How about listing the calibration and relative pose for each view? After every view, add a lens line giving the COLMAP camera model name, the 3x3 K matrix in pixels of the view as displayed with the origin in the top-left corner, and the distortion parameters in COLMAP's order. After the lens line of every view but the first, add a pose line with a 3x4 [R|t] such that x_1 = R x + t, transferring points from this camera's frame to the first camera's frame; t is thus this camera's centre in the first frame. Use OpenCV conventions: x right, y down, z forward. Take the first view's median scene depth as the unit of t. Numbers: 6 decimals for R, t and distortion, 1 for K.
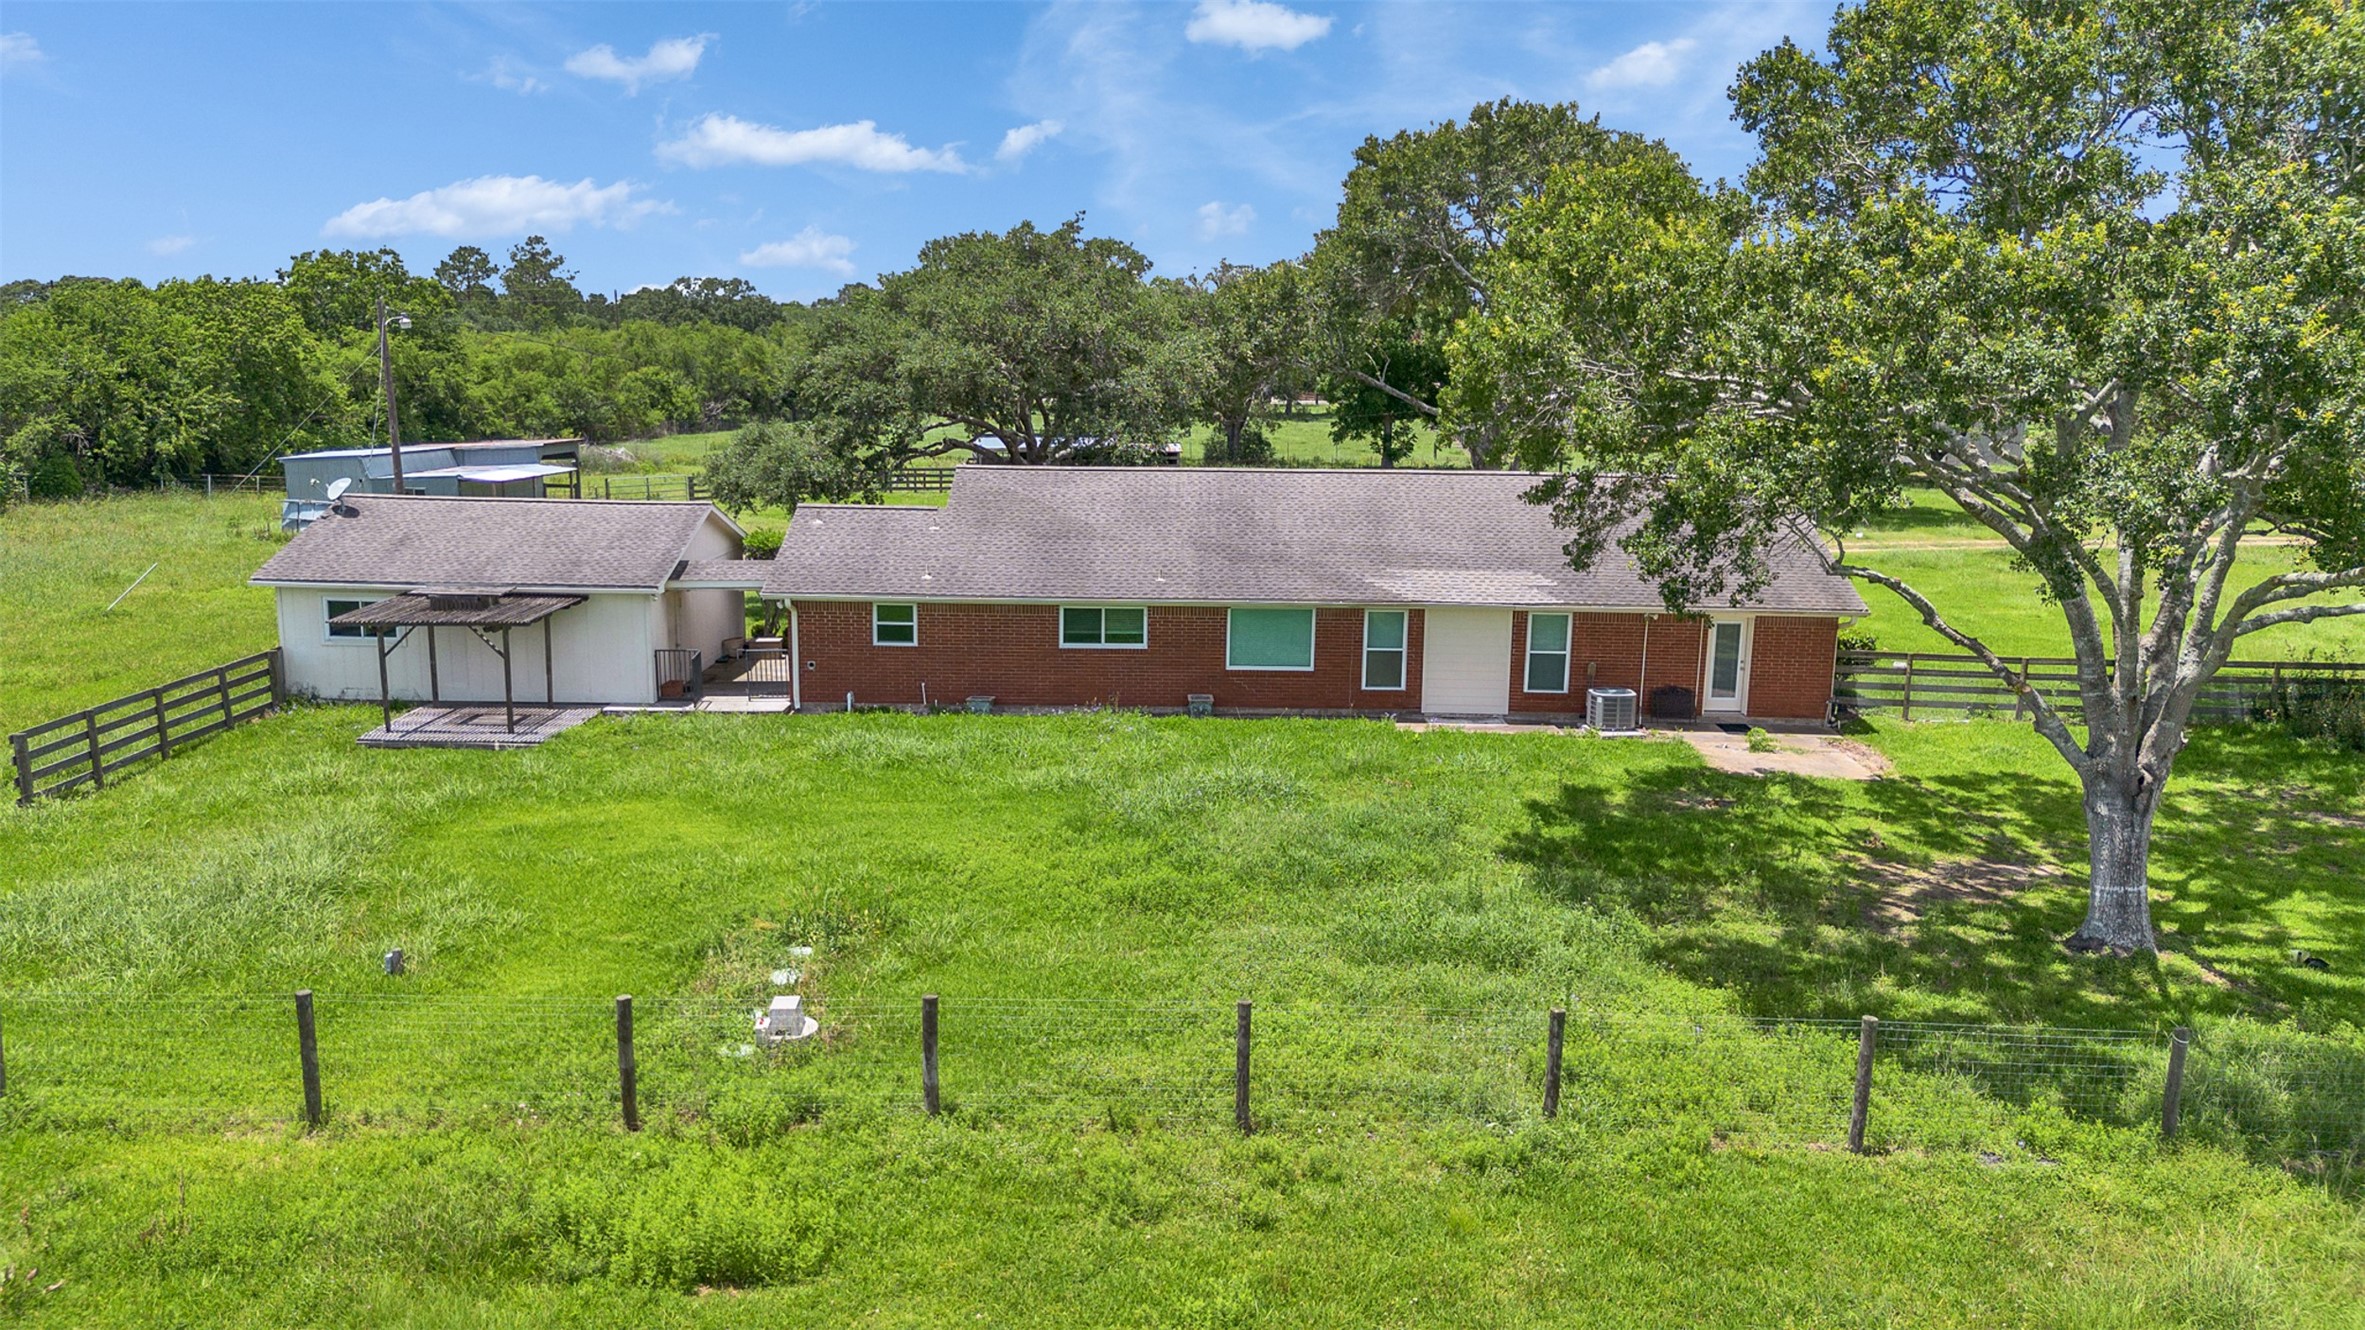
lens RADIAL K [[1667.1, 0, 1182.5], [0, 1667.1, 665.0], [0, 0, 1]] dist [0.073207, -0.078491]
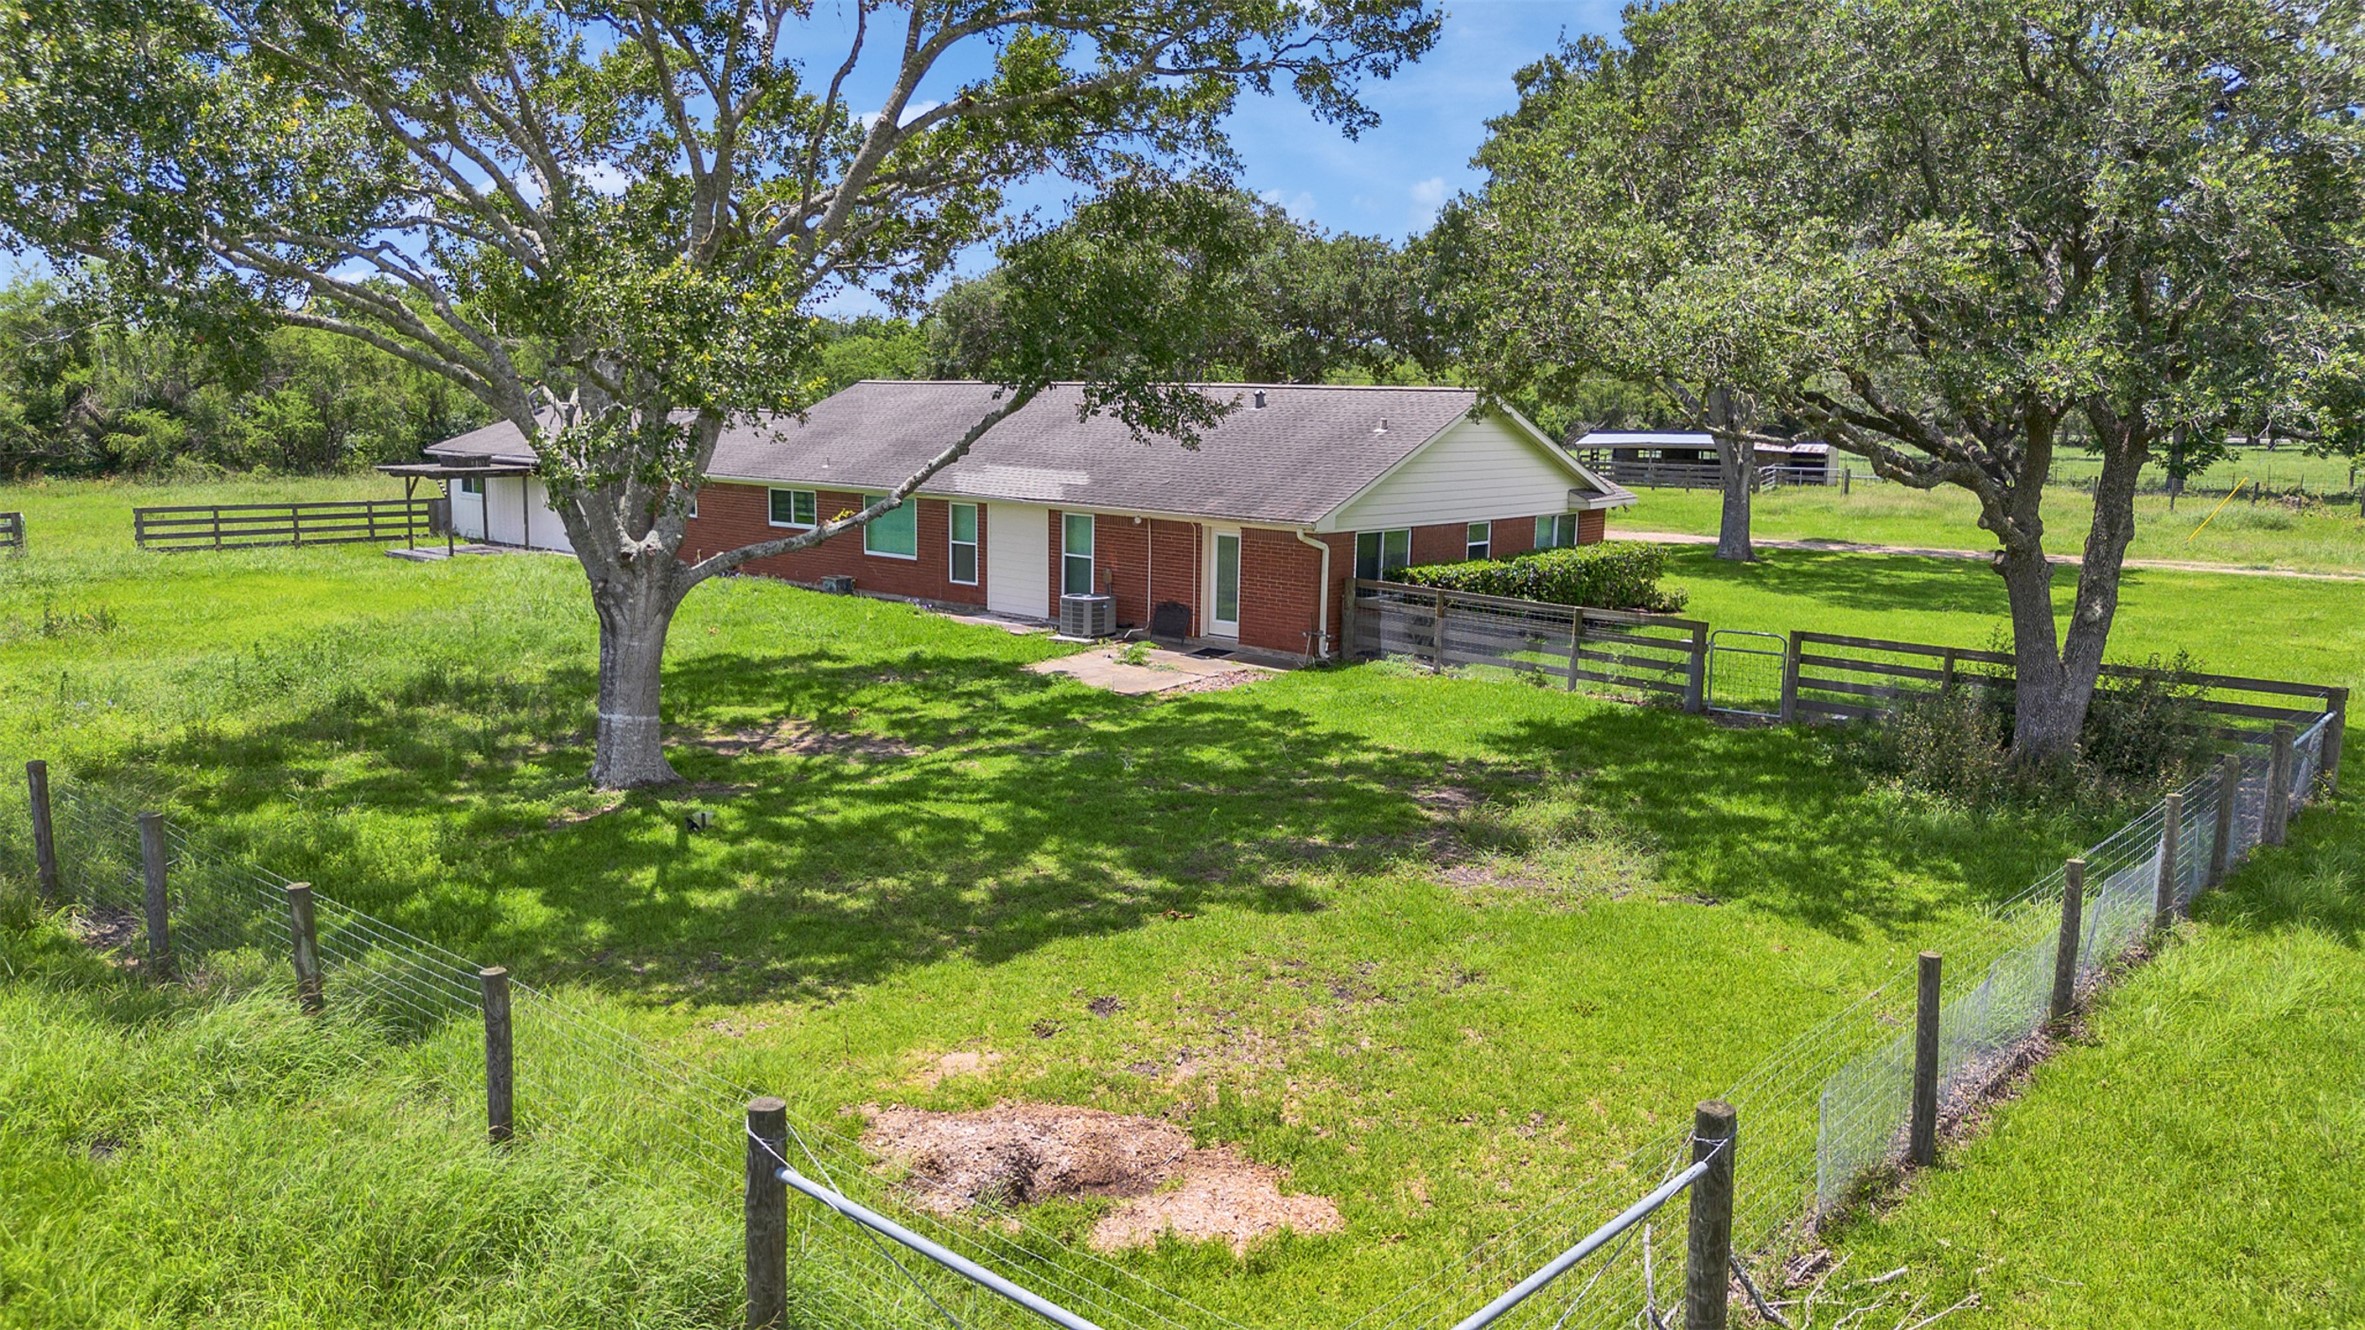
lens RADIAL K [[1667.1, 0, 1182.5], [0, 1667.1, 665.0], [0, 0, 1]] dist [0.073207, -0.078491]
pose [[0.761643, 0.102914, -0.639772, 1.068281], [-0.126483, 0.991928, 0.008986, 0.046631], [0.635532, 0.074076, 0.768512, 0.391606]]
